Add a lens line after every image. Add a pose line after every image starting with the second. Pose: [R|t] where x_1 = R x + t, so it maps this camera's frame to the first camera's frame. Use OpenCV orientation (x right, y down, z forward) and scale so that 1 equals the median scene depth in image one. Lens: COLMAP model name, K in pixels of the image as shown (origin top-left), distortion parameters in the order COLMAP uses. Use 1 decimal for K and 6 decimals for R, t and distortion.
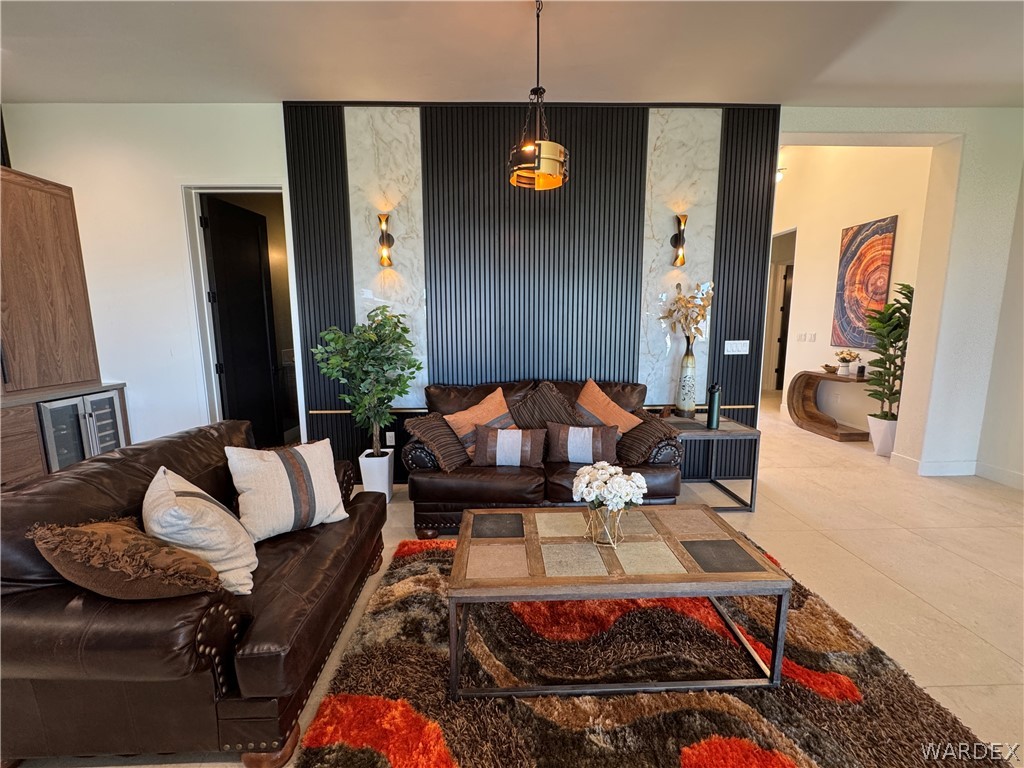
lens RADIAL K [[424.0, 0, 512.0], [0, 424.0, 384.0], [0, 0, 1]] dist [-0.001143, -0.000192]
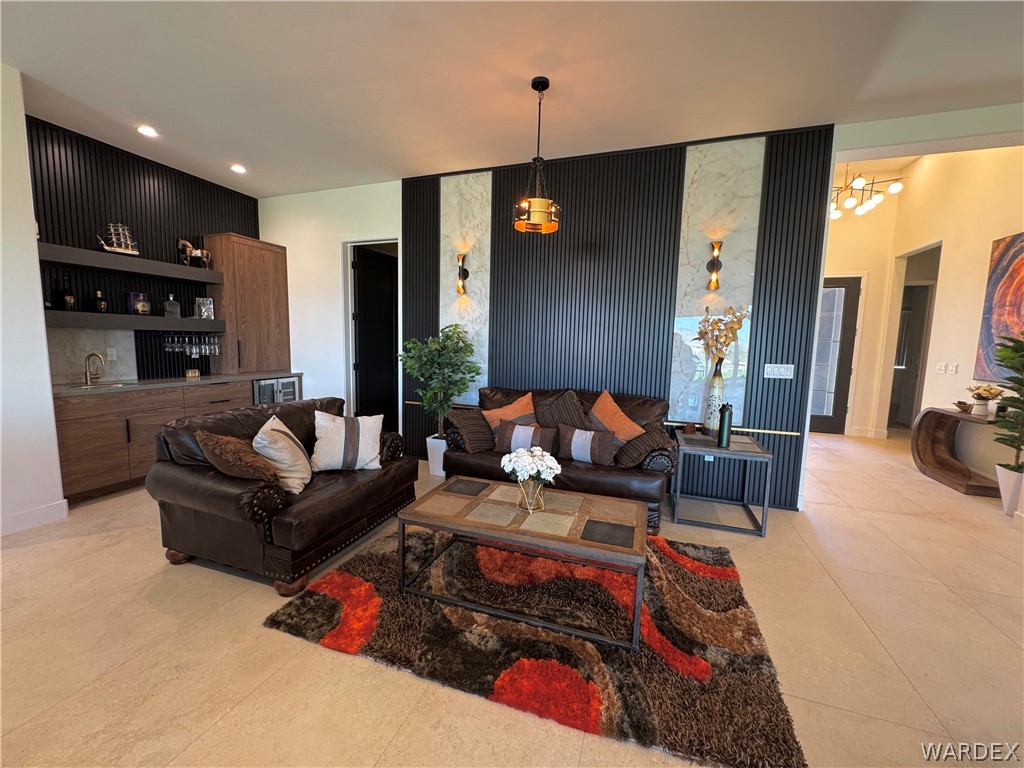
lens RADIAL K [[407.8, 0, 512.0], [0, 407.8, 384.0], [0, 0, 1]] dist [-0.000835, -0.000051]
pose [[0.933919, 0.064880, -0.351547, 0.309665], [-0.079380, 0.996479, -0.026975, 0.018520], [0.348559, 0.053099, 0.935782, -0.099787]]
